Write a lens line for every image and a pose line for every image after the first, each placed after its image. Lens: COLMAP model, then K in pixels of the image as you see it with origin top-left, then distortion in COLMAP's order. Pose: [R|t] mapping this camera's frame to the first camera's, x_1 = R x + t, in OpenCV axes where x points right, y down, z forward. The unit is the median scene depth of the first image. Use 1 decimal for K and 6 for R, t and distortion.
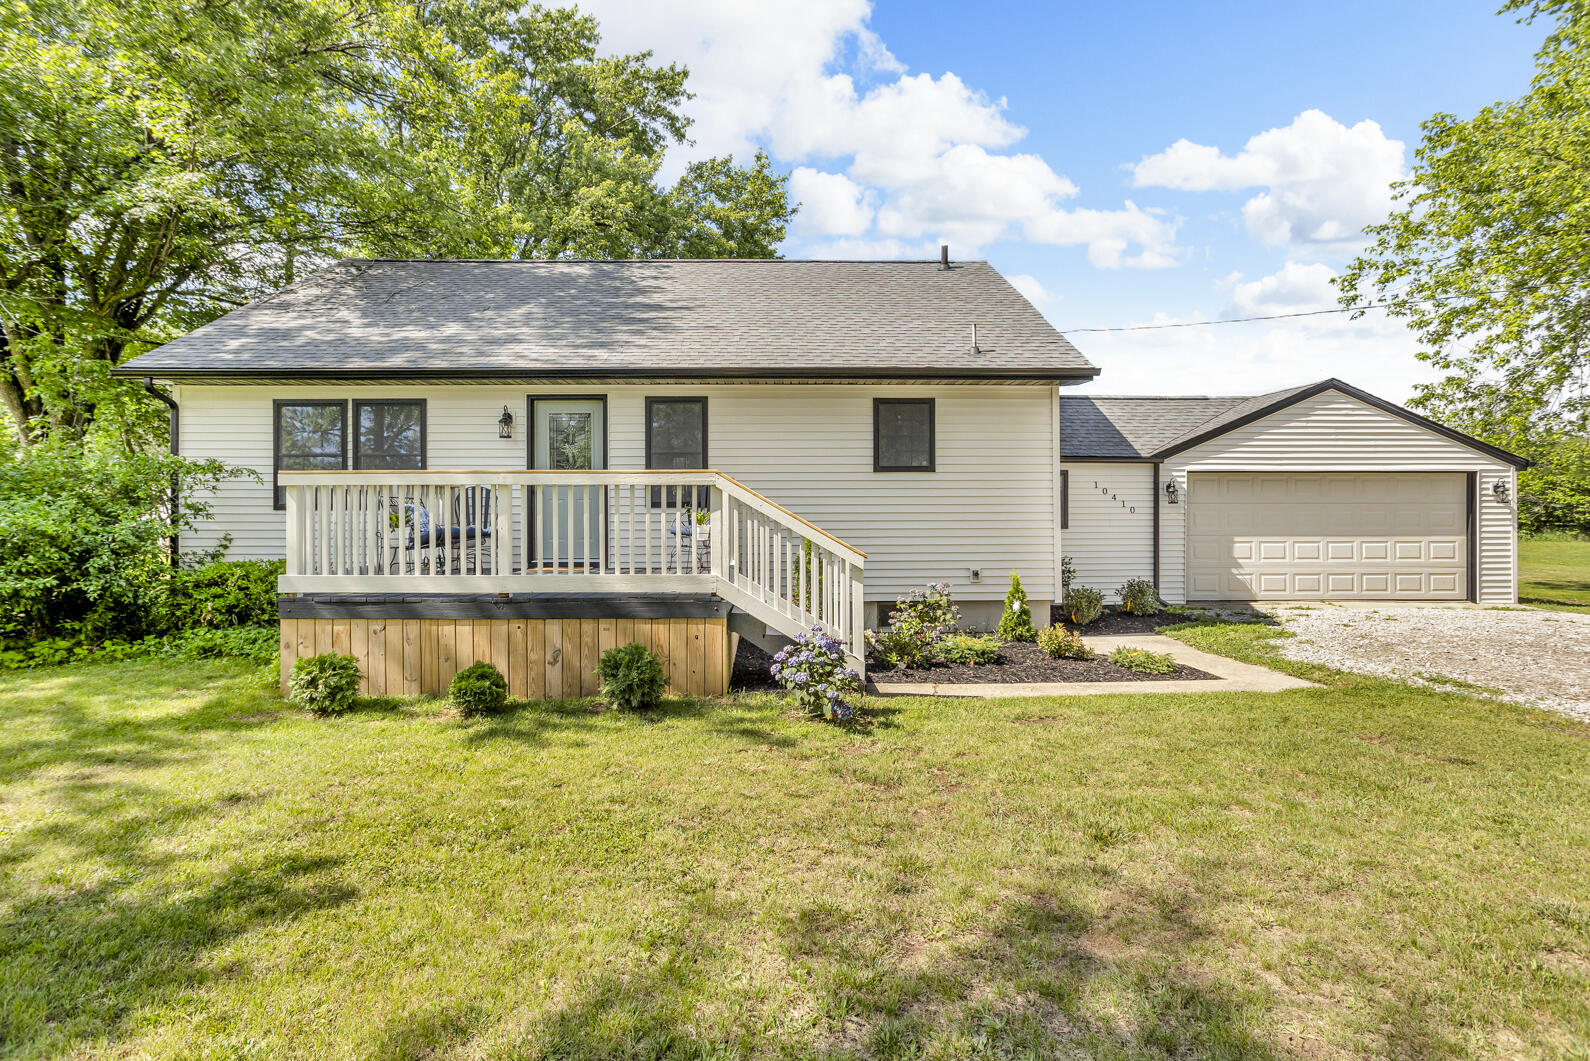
lens RADIAL K [[757.7, 0, 772.1], [0, 757.7, 511.0], [0, 0, 1]] dist [-0.025318, 0.000074]
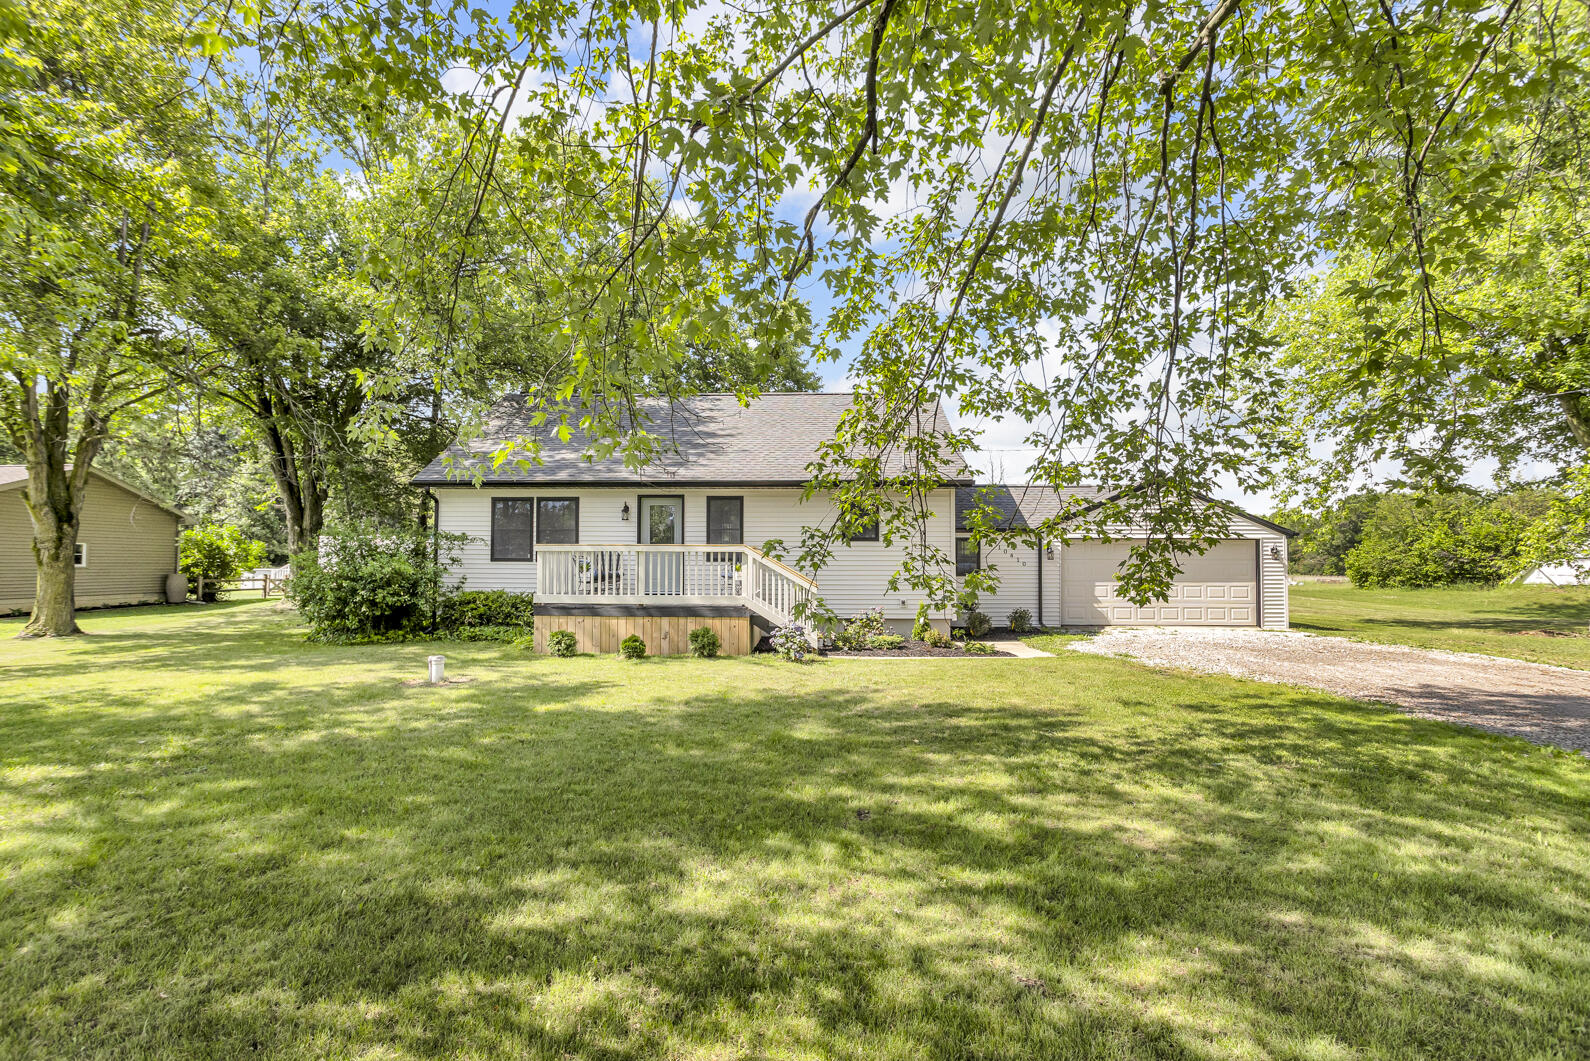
lens RADIAL K [[769.5, 0, 792.8], [0, 769.5, 538.3], [0, 0, 1]] dist [-0.039812, -0.000005]
pose [[0.999466, 0.004672, -0.032334, 0.084155], [-0.005595, 0.999578, -0.028509, -0.008643], [0.032188, 0.028675, 0.999070, -0.730517]]
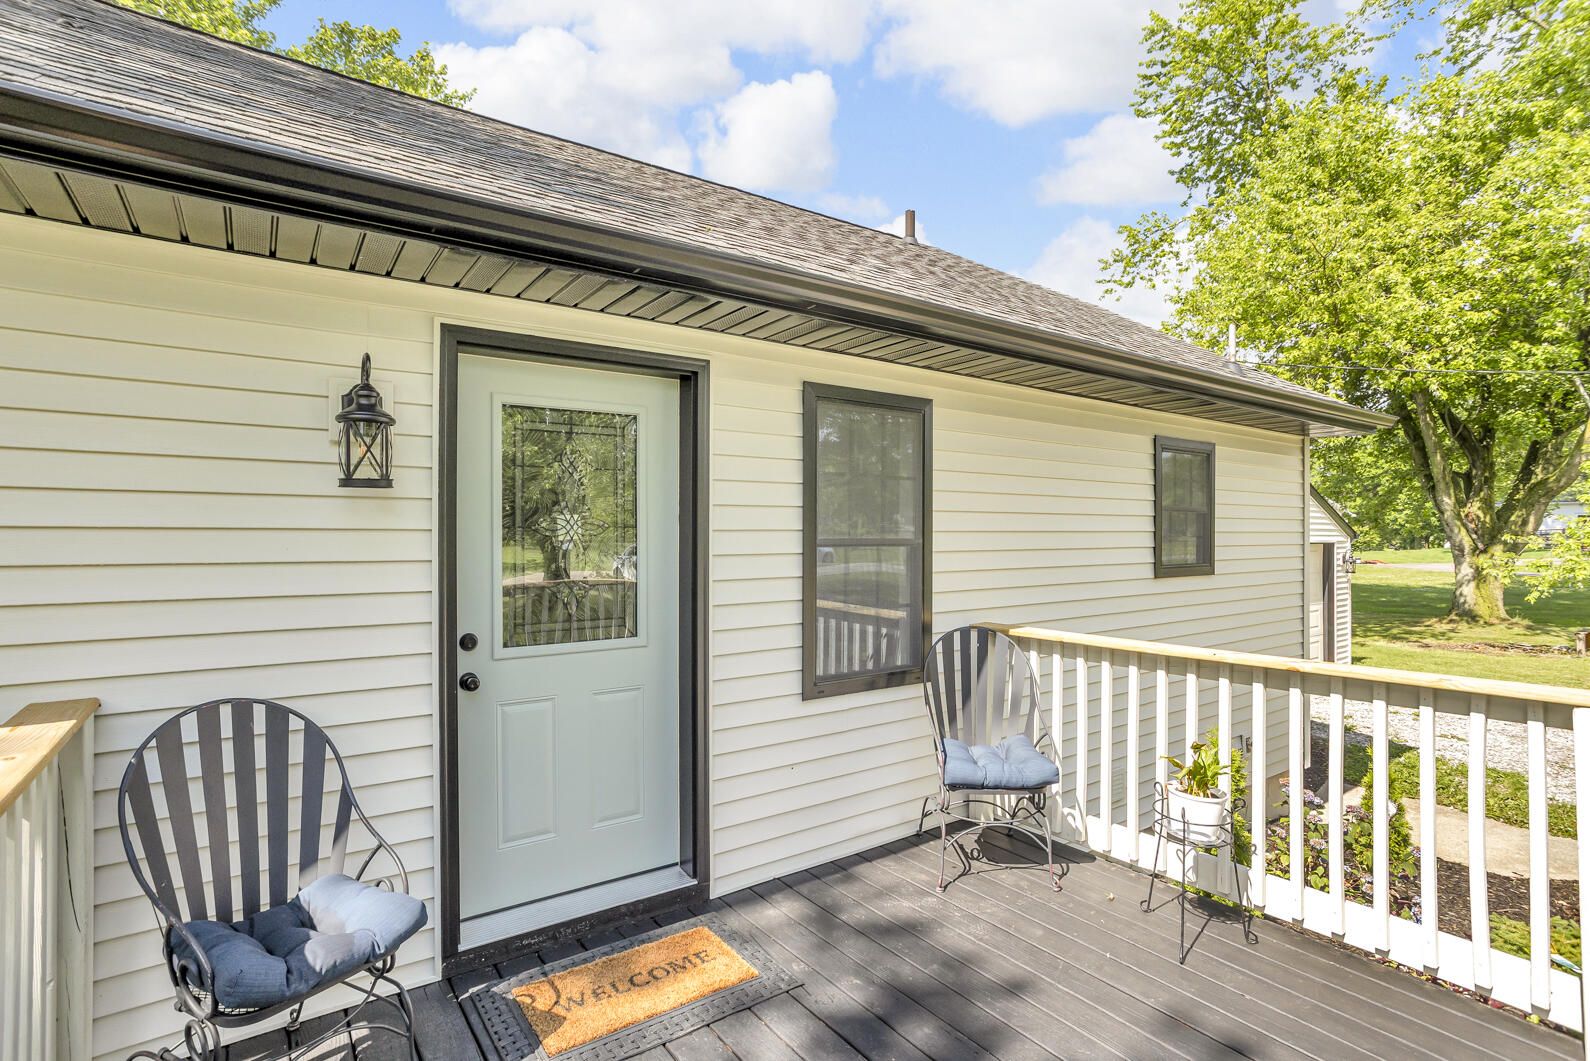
lens RADIAL K [[769.5, 0, 792.8], [0, 769.5, 538.3], [0, 0, 1]] dist [-0.039812, -0.000005]
pose [[0.824726, 0.000068, 0.565532, -0.377747], [-0.001720, 0.999996, 0.002388, -0.080943], [-0.565530, -0.002942, 0.824723, 0.723097]]
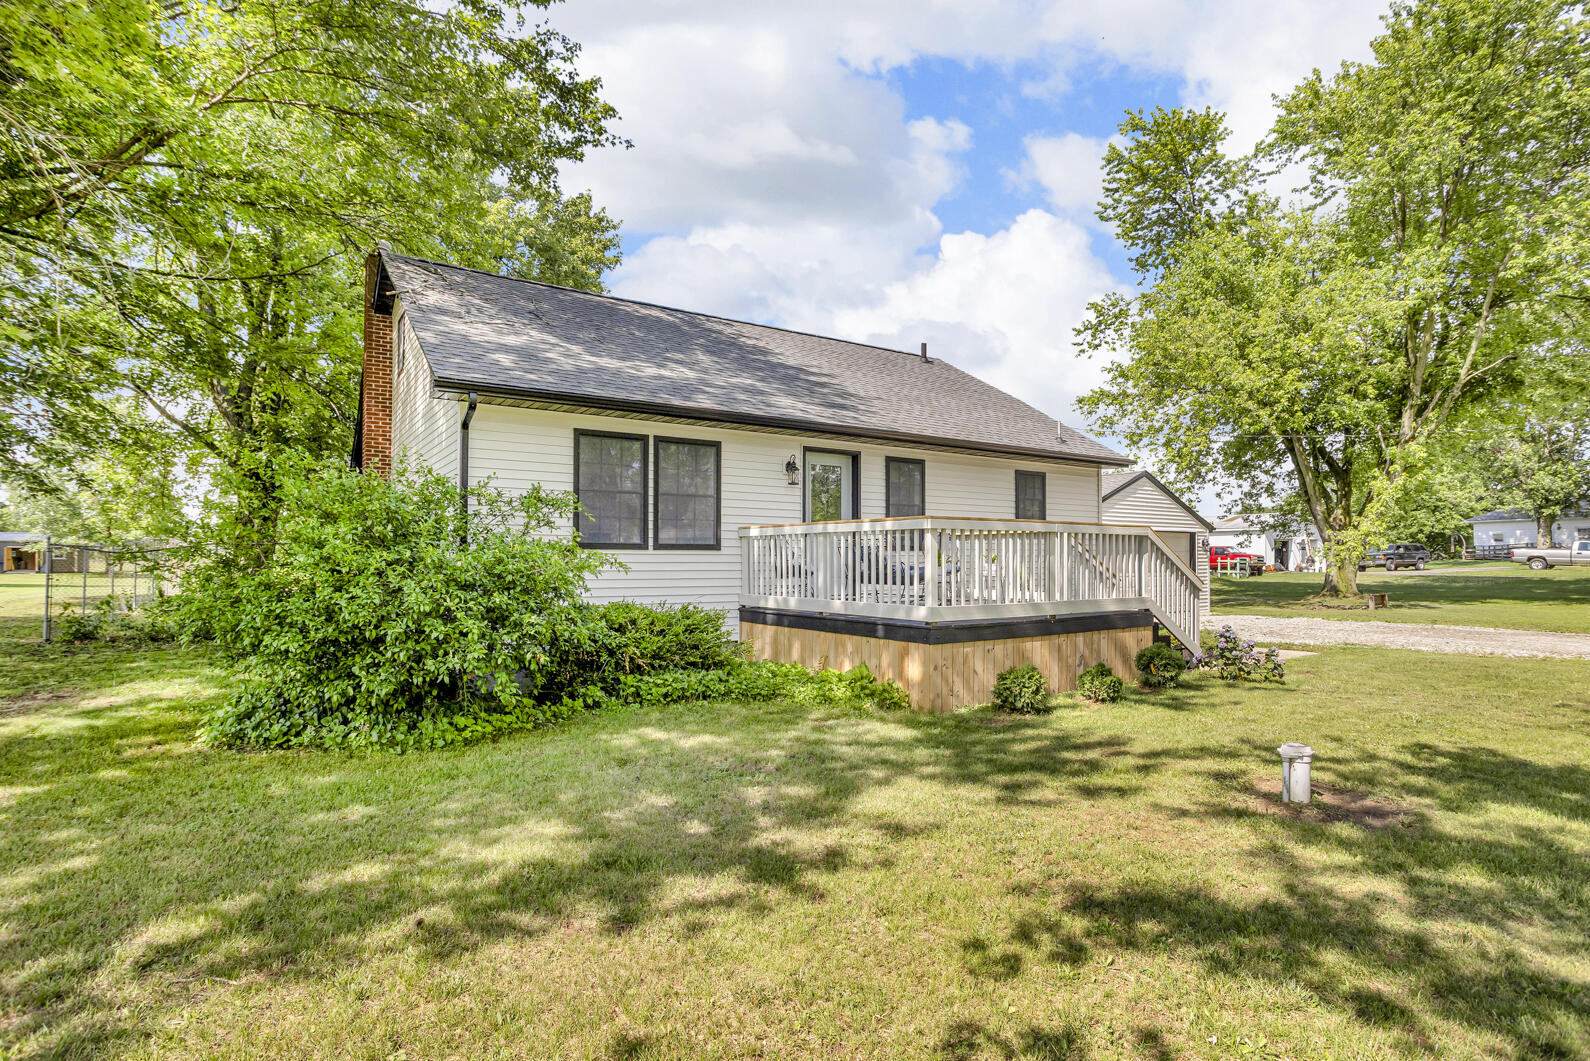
lens RADIAL K [[769.5, 0, 792.8], [0, 769.5, 538.3], [0, 0, 1]] dist [-0.039812, -0.000005]
pose [[0.842135, 0.016934, 0.539001, -0.942846], [-0.003539, 0.999659, -0.025879, 0.007677], [-0.539255, 0.019886, 0.841907, 0.079982]]
